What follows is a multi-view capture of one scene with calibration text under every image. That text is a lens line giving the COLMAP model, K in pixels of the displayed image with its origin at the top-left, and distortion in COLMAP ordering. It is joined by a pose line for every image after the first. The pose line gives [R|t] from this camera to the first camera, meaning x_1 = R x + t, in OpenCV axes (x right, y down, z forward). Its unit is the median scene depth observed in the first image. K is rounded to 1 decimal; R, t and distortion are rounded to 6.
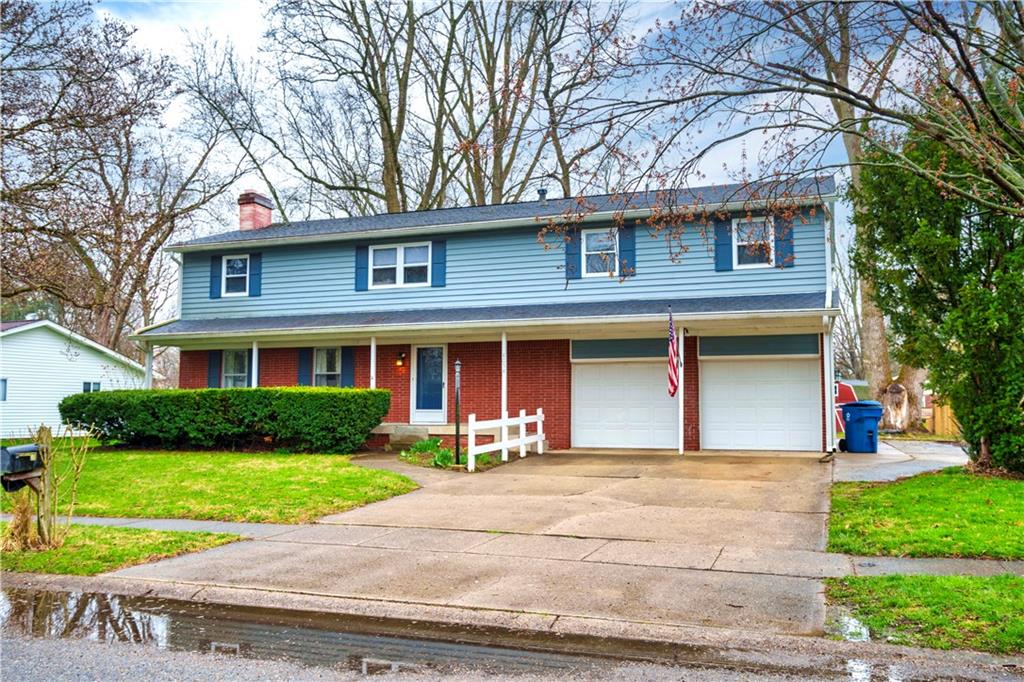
lens RADIAL K [[897.1, 0, 513.6], [0, 897.1, 336.8], [0, 0, 1]] dist [-0.009048, -0.003054]
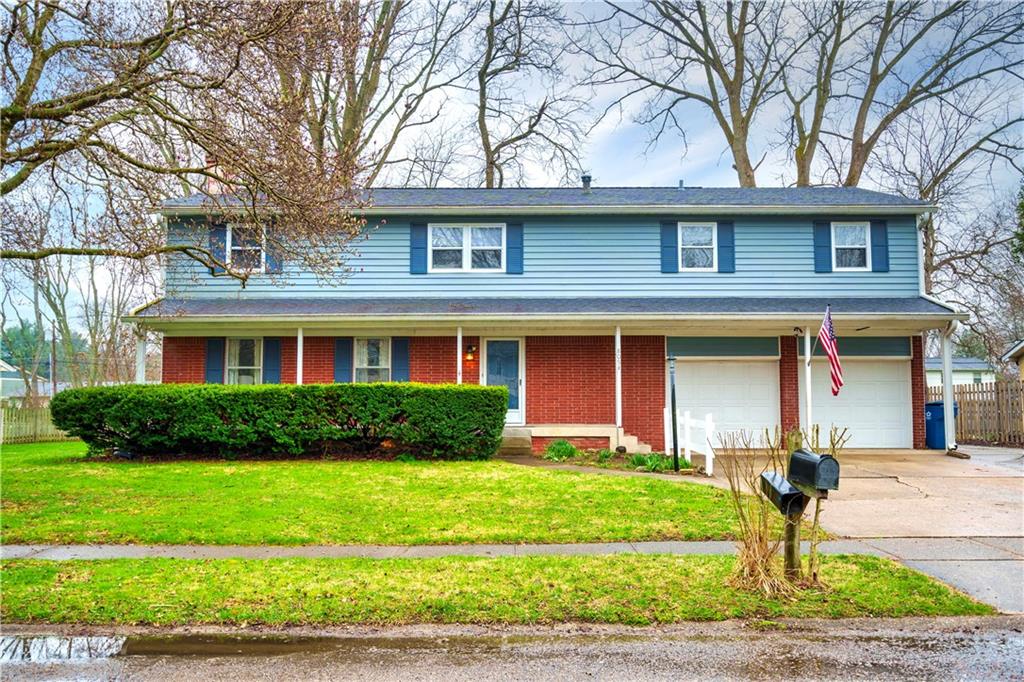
lens RADIAL K [[897.1, 0, 512.0], [0, 897.1, 347.0], [0, 0, 1]] dist [-0.009048, -0.003054]
pose [[0.939235, 0.022840, 0.342515, -0.398460], [-0.026710, 0.999622, 0.006584, 0.012319], [-0.342235, -0.015333, 0.939489, 0.149153]]
